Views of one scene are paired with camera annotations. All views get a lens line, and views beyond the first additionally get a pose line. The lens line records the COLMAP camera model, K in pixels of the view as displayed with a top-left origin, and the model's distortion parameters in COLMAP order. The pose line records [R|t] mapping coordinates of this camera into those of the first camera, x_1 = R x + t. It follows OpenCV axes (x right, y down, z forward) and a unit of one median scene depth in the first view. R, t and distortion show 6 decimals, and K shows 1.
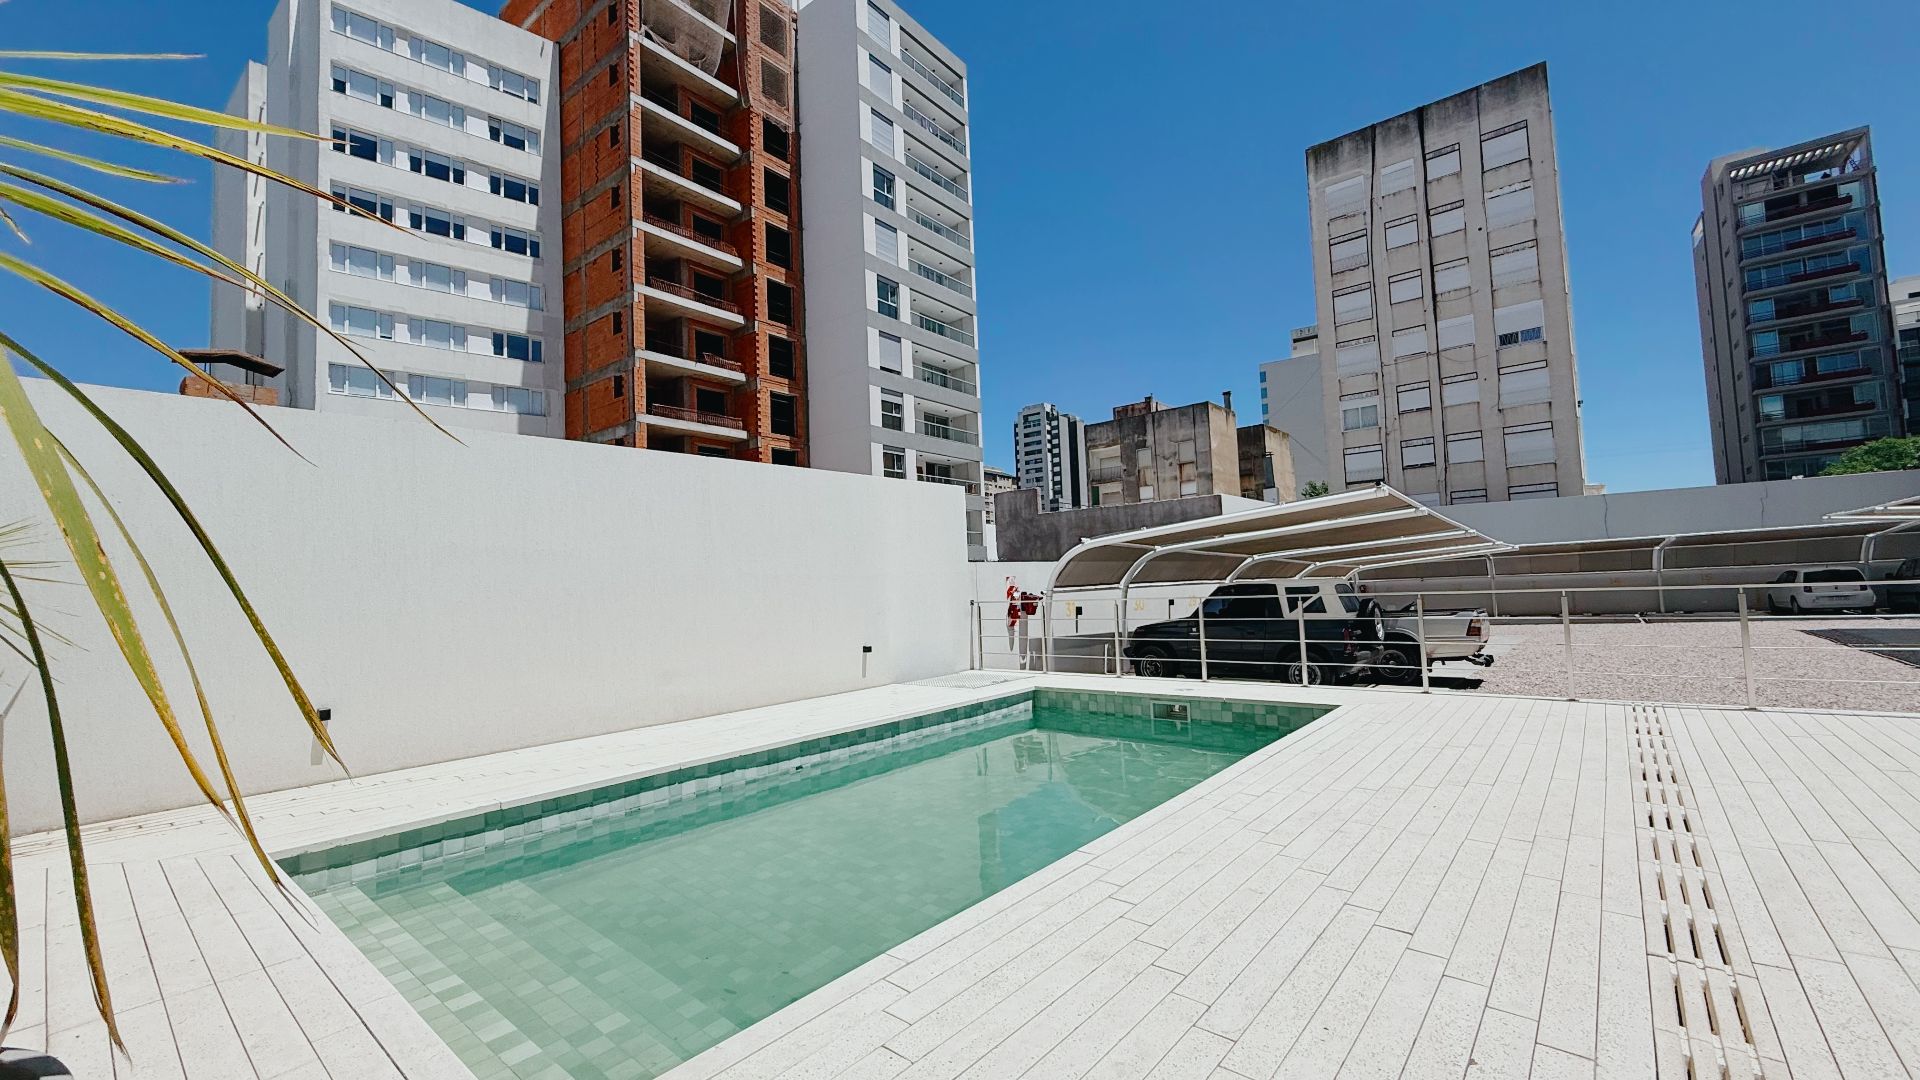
lens RADIAL K [[750.5, 0, 960.0], [0, 750.5, 540.0], [0, 0, 1]] dist [-0.001088, -0.000117]
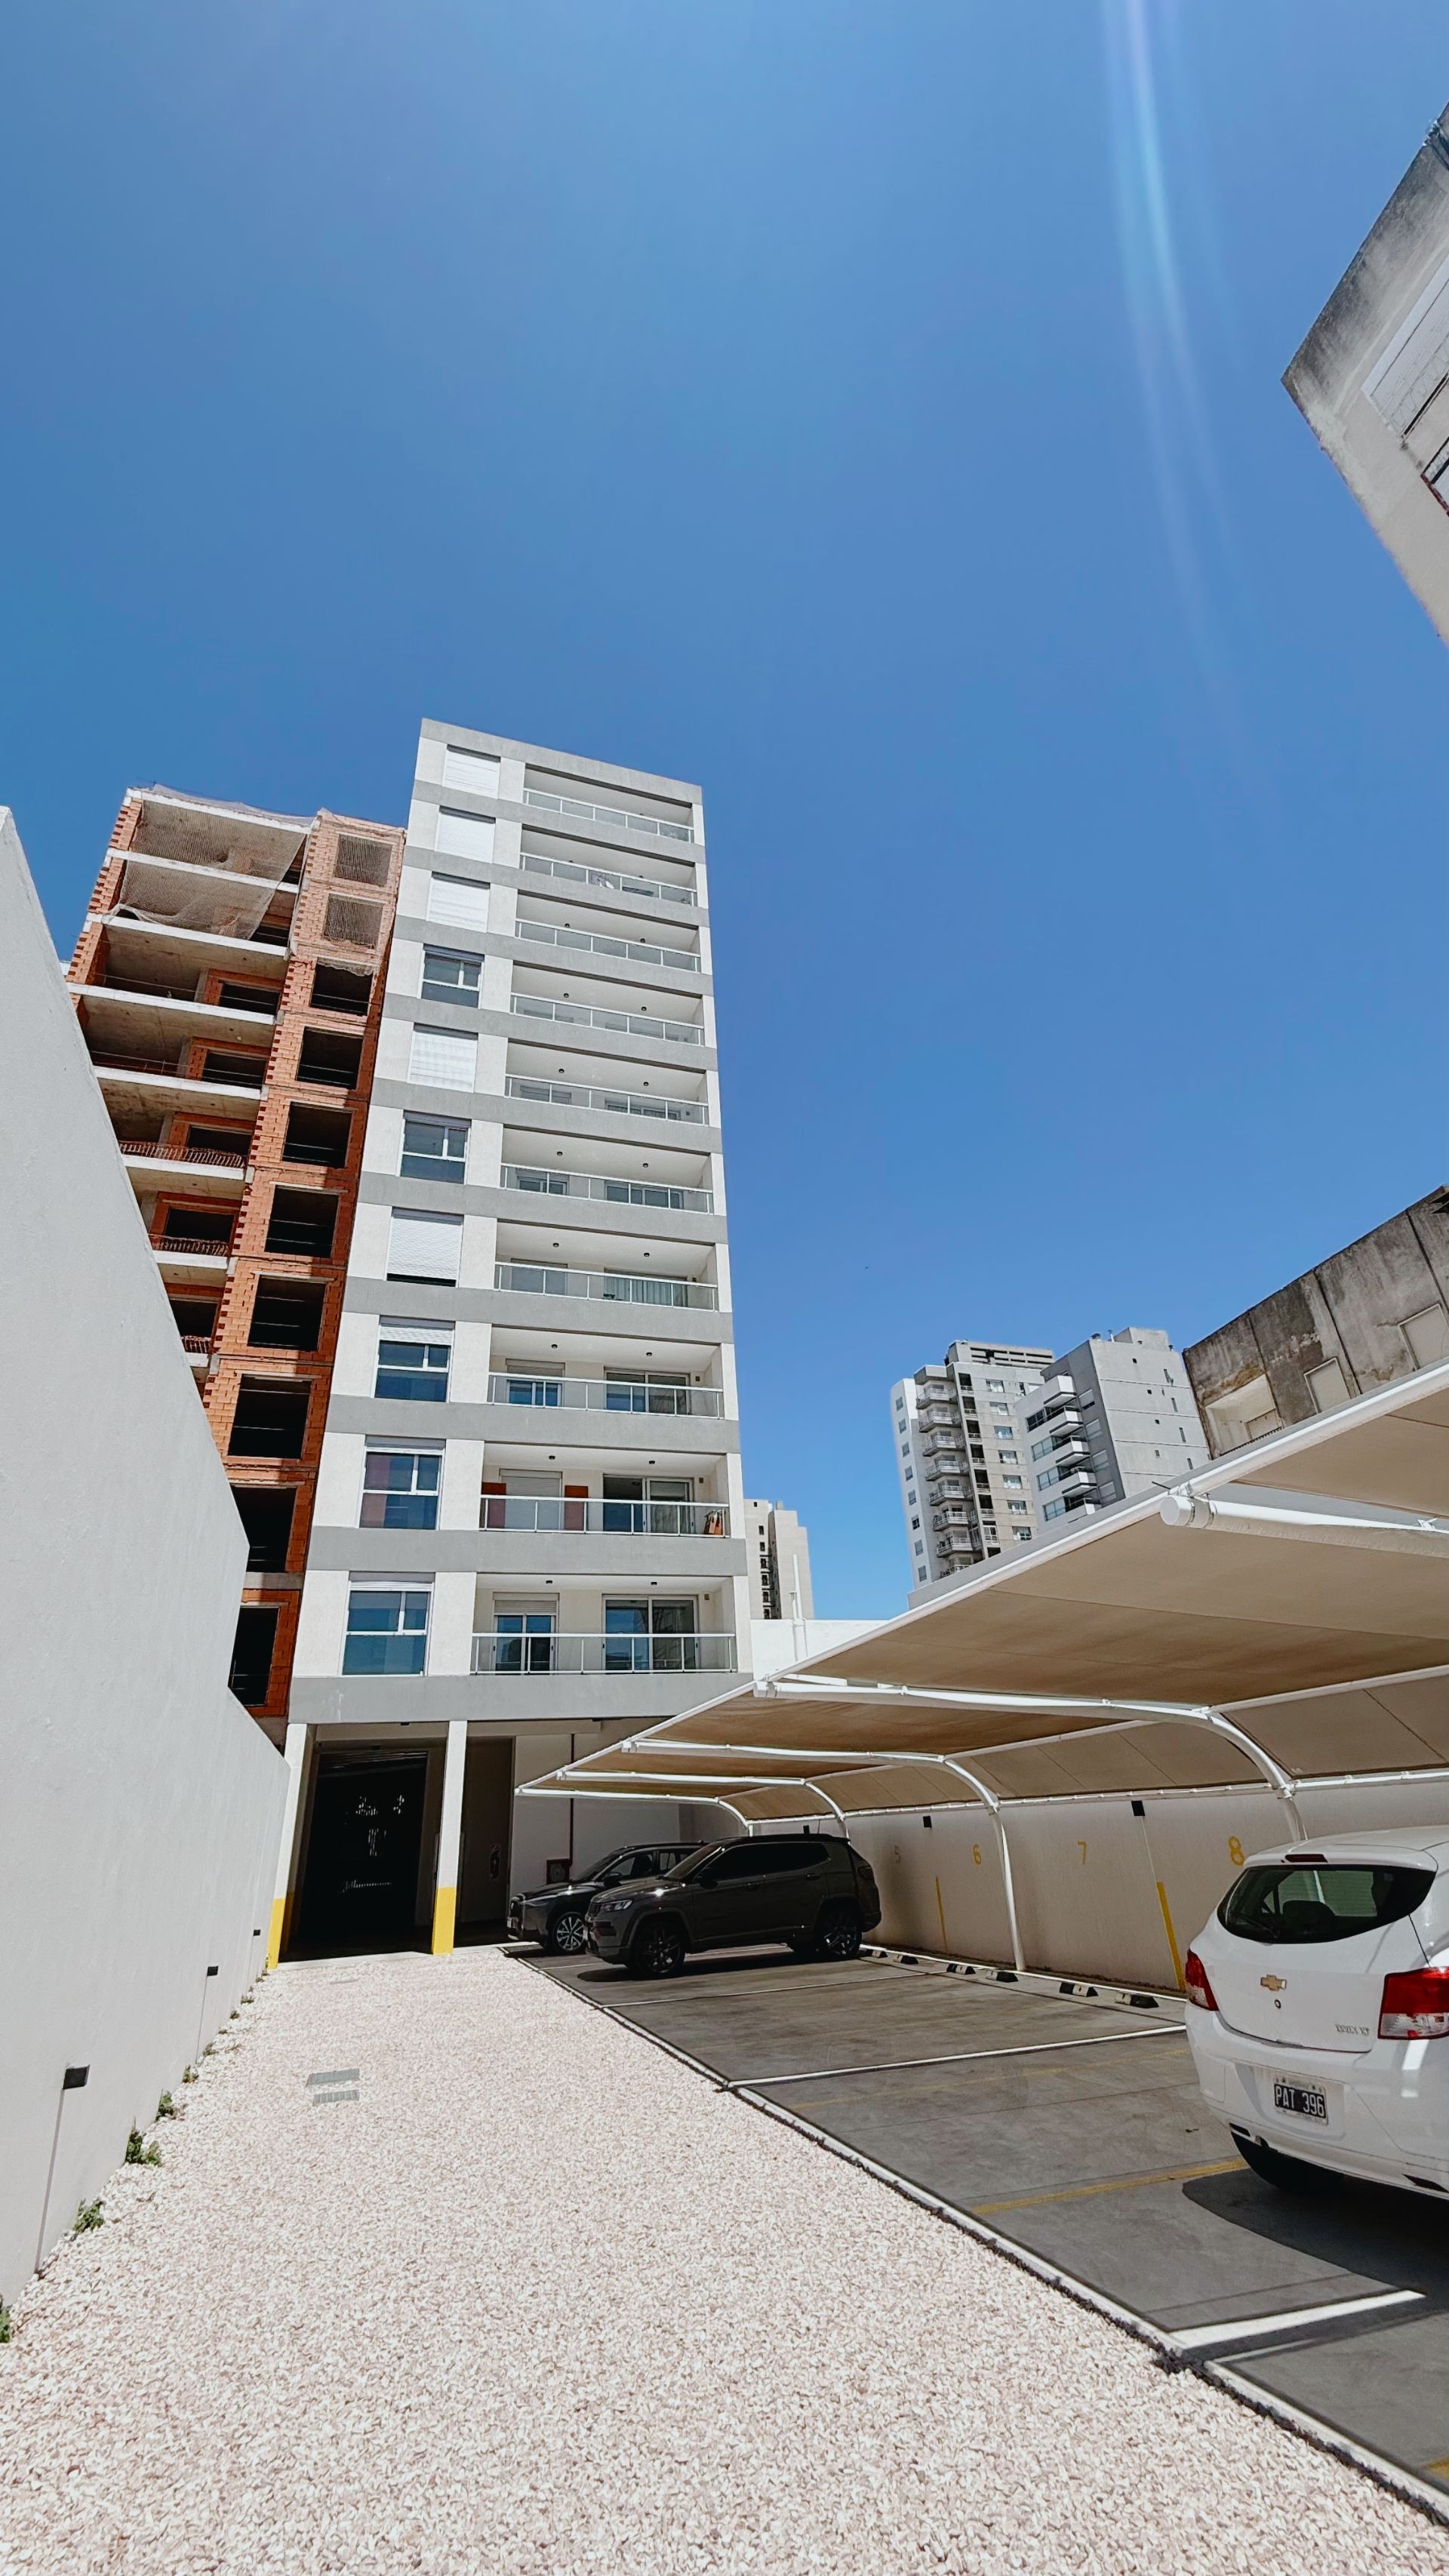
lens RADIAL K [[1006.8, 0, 724.5], [0, 1006.8, 1288.0], [0, 0, 1]] dist [-0.001088, -0.000117]
pose [[0.821817, -0.260065, -0.506935, 0.367499], [0.048169, 0.918276, -0.393000, 0.031624], [0.567711, 0.298556, 0.767182, 0.616622]]
